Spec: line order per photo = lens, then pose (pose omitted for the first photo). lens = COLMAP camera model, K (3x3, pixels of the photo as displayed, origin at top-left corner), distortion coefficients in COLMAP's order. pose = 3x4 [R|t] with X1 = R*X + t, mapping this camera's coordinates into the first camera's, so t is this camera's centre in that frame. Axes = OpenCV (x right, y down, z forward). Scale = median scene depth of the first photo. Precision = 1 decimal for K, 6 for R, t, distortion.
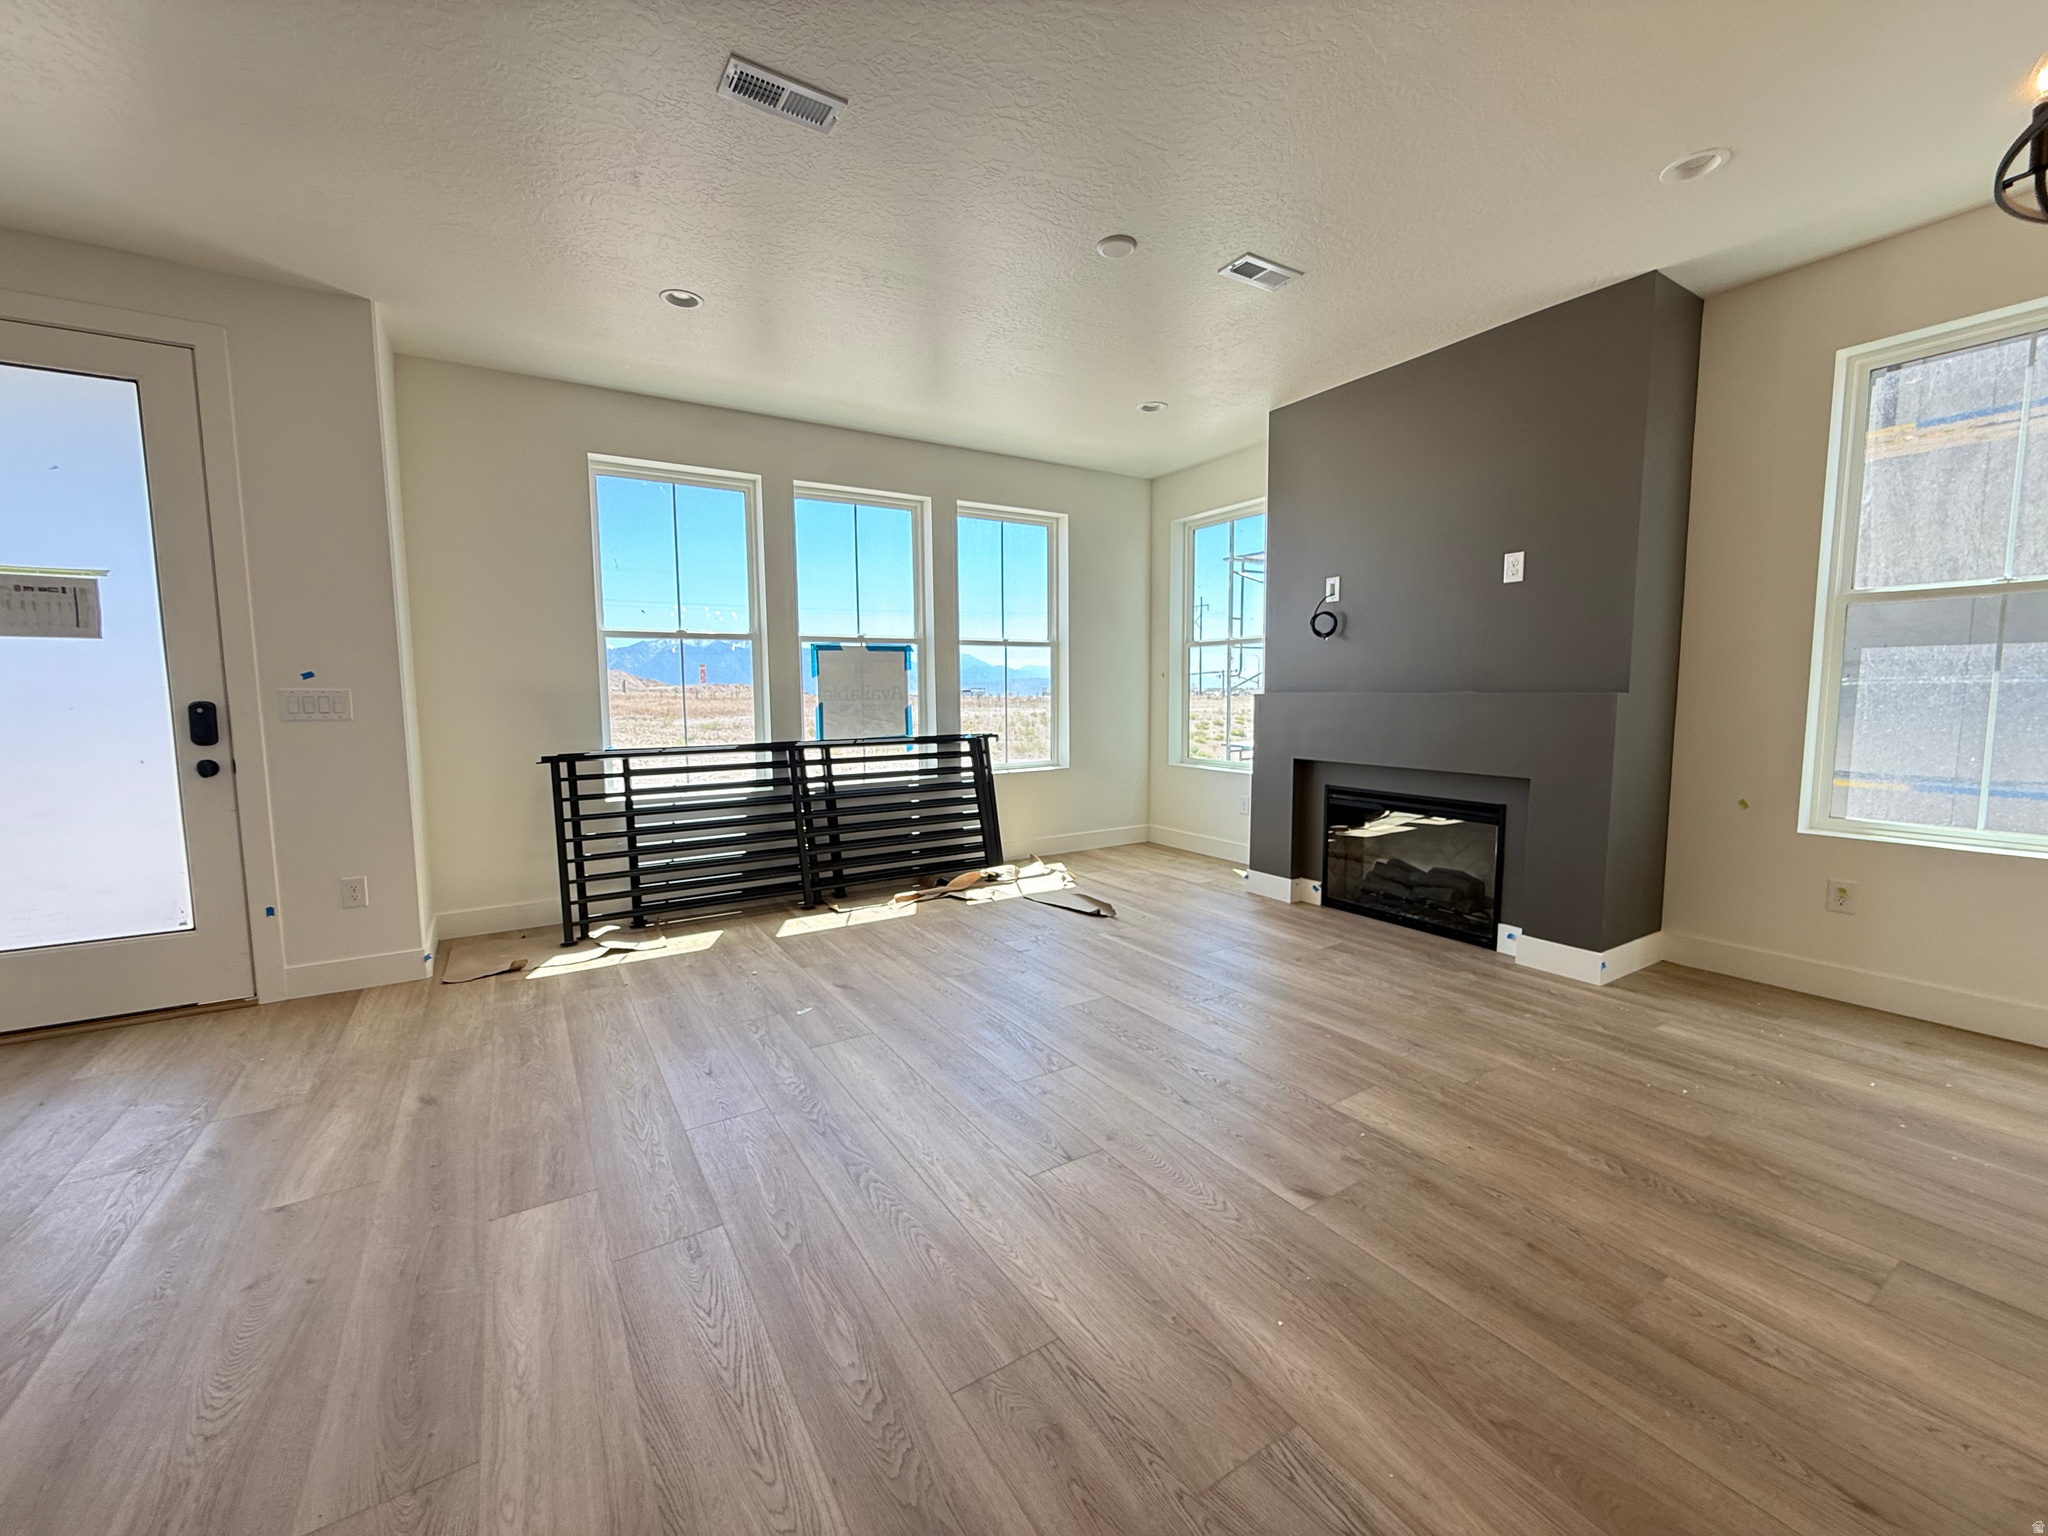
lens RADIAL K [[819.3, 0, 1013.1], [0, 819.3, 755.6], [0, 0, 1]] dist [-0.001197, 0.000282]
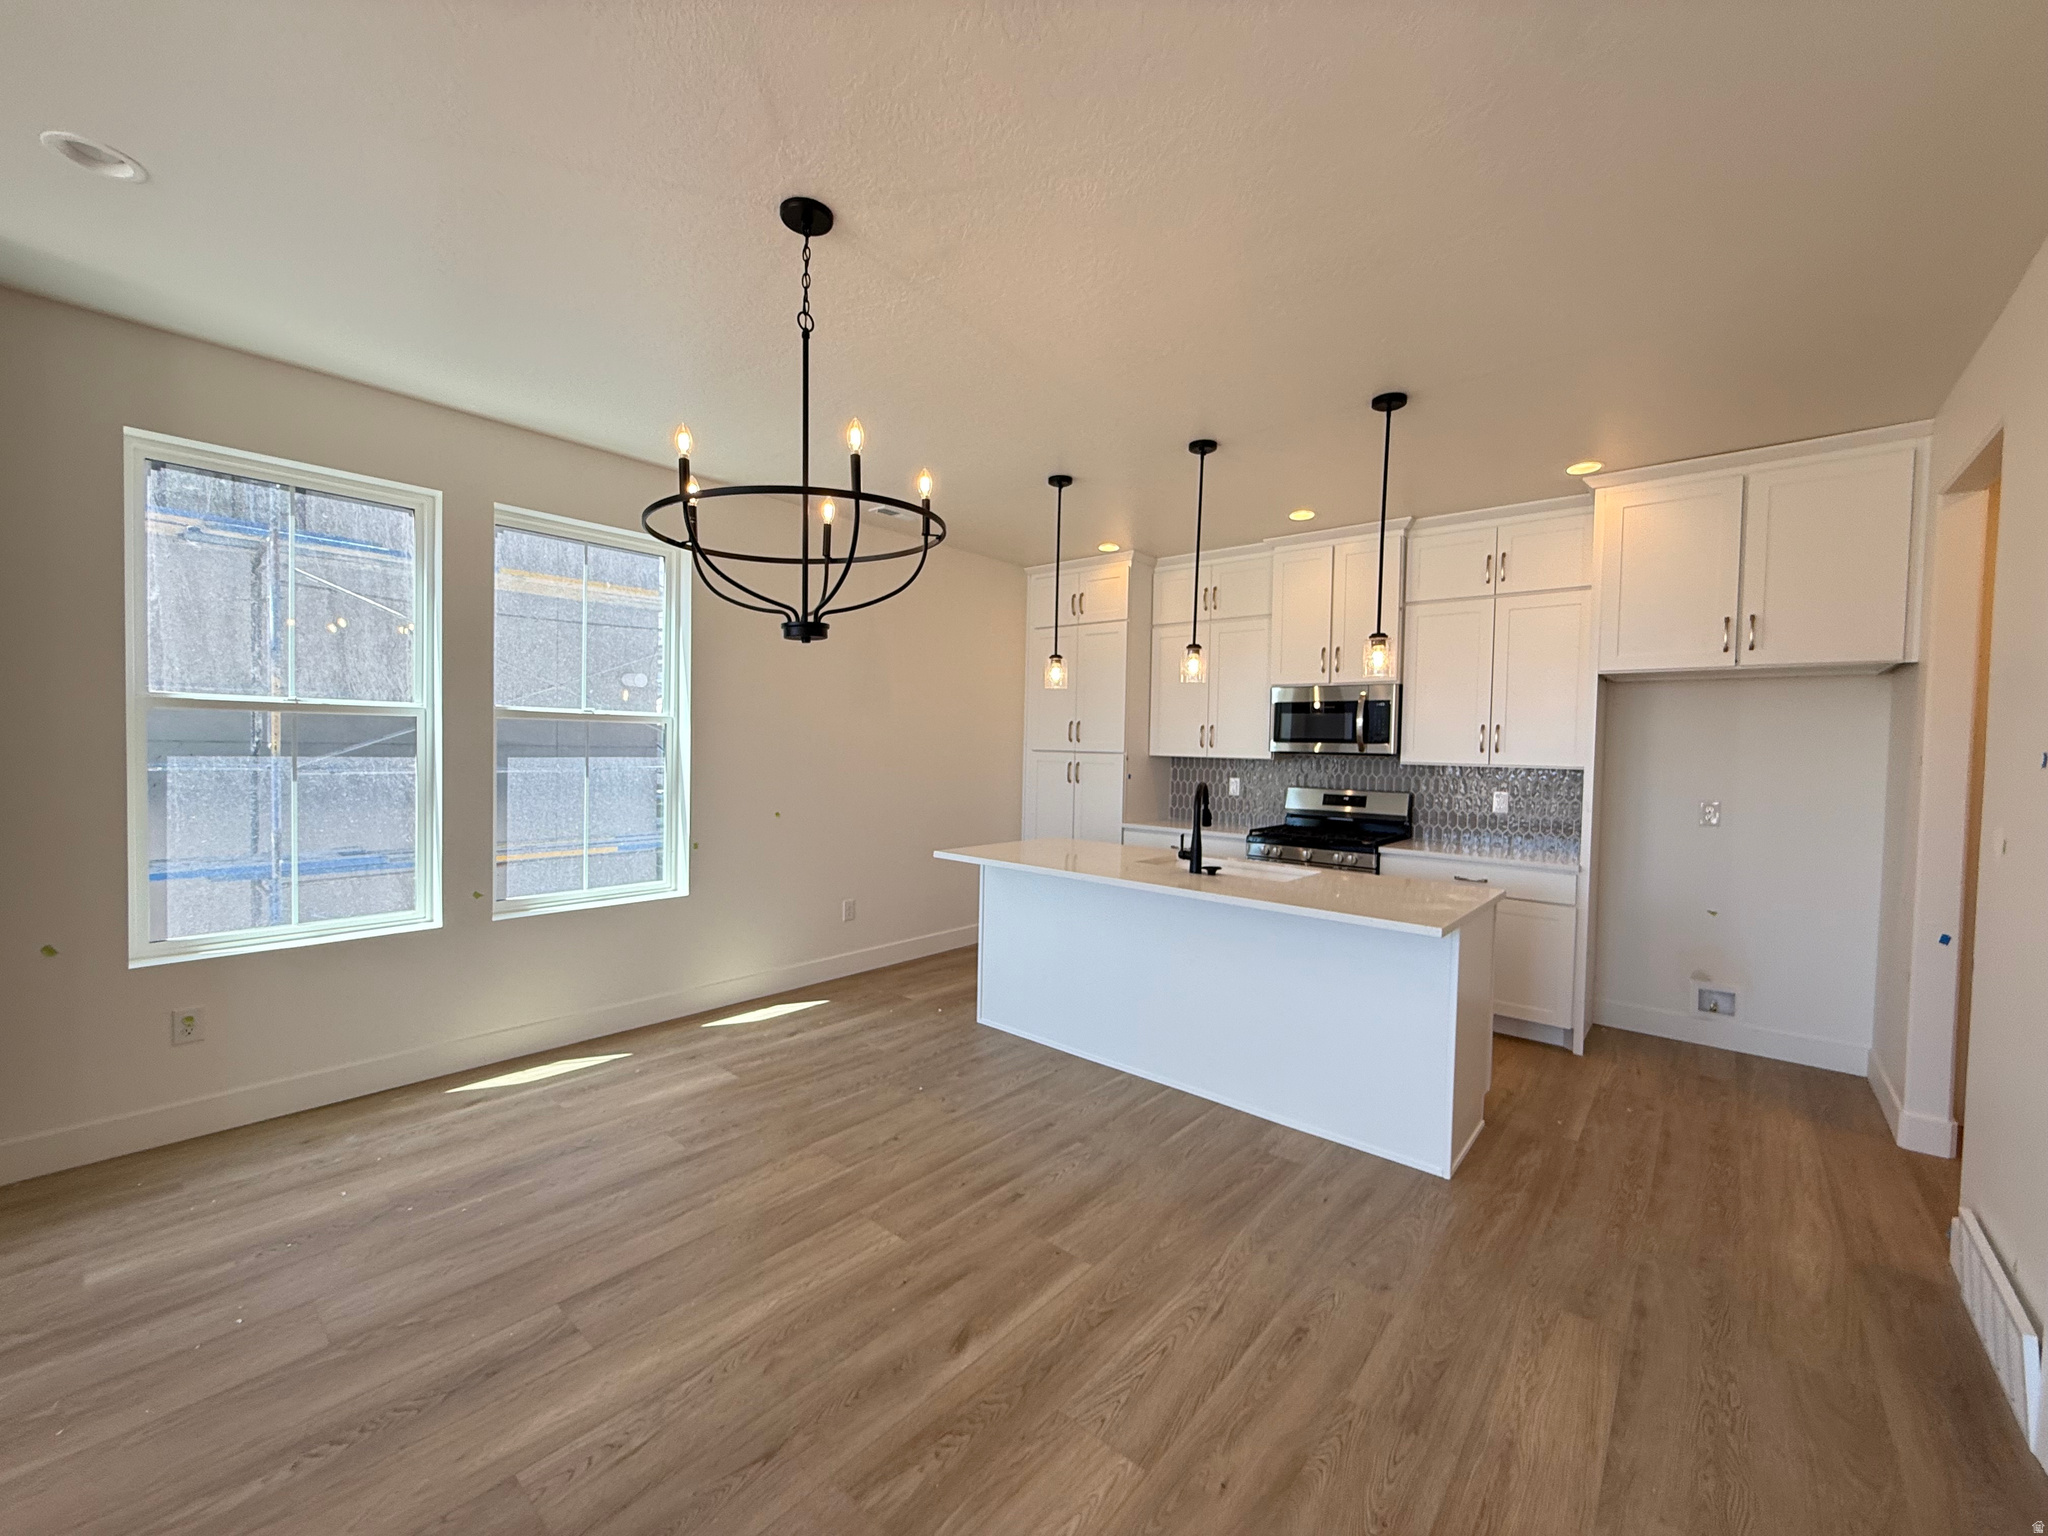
lens RADIAL K [[819.3, 0, 1018.4], [0, 819.3, 767.1], [0, 0, 1]] dist [-0.001197, 0.000282]
pose [[-0.299755, -0.025243, 0.953682, -0.144871], [0.059269, 0.997226, 0.045025, -0.107000], [-0.952173, 0.070021, -0.297427, 0.368512]]
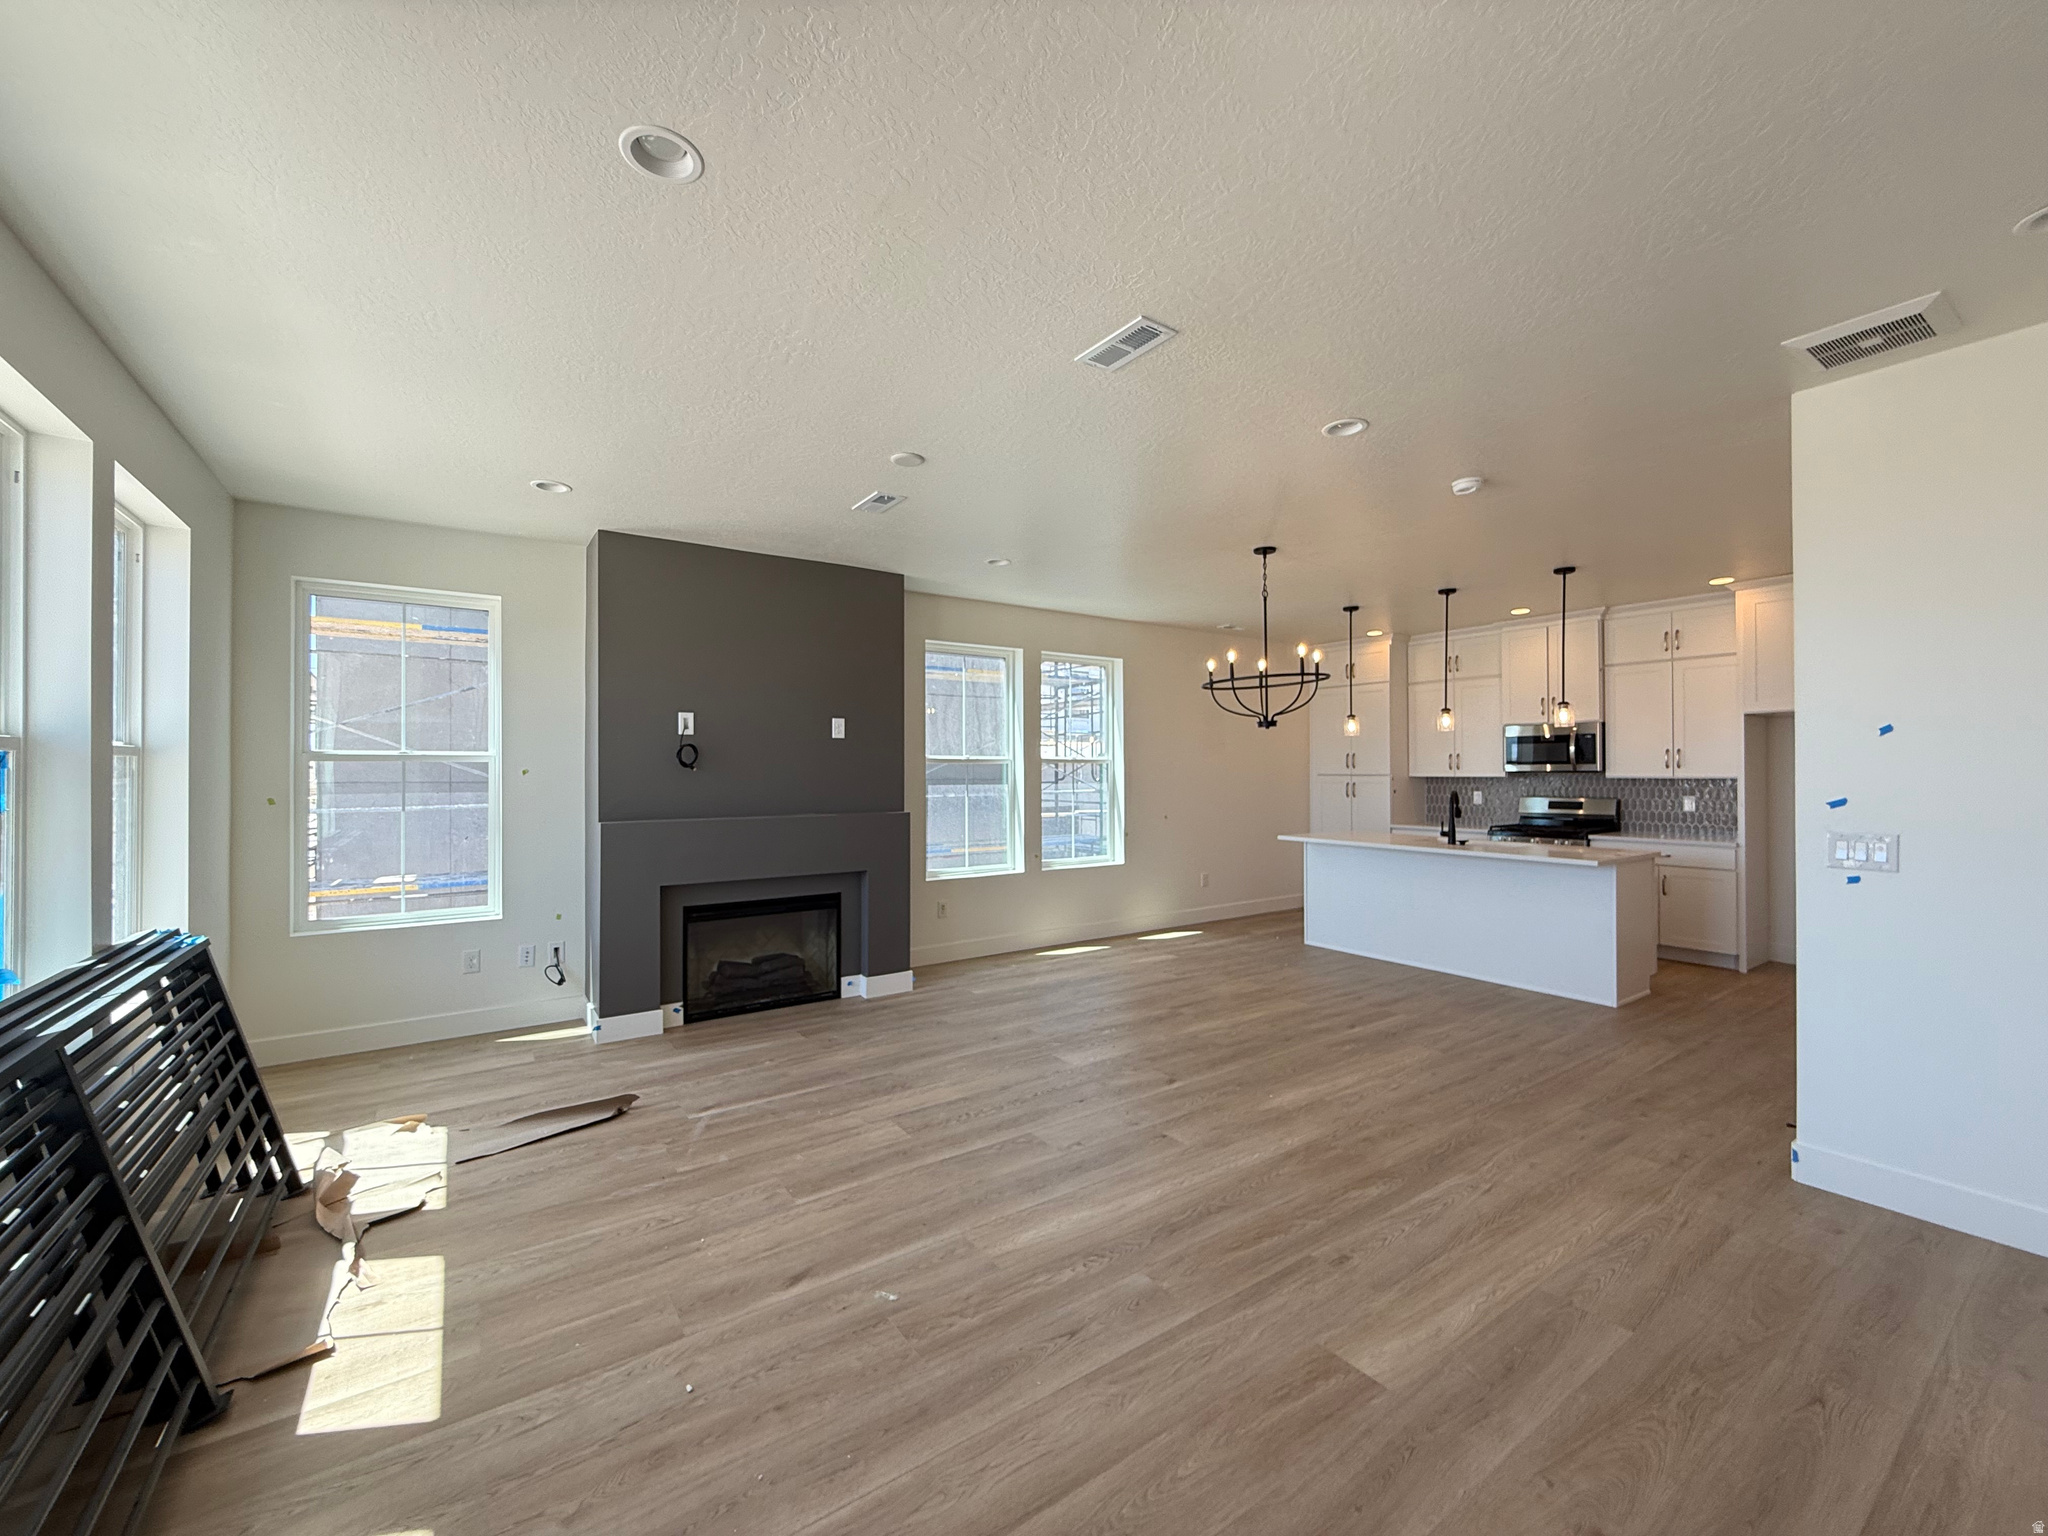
lens RADIAL K [[819.3, 0, 1017.5], [0, 819.3, 766.9], [0, 0, 1]] dist [-0.001197, 0.000282]
pose [[-0.045974, 0.014360, 0.998839, -1.017672], [0.085028, 0.996324, -0.010410, -0.141611], [-0.995317, 0.084451, -0.047026, 0.899516]]
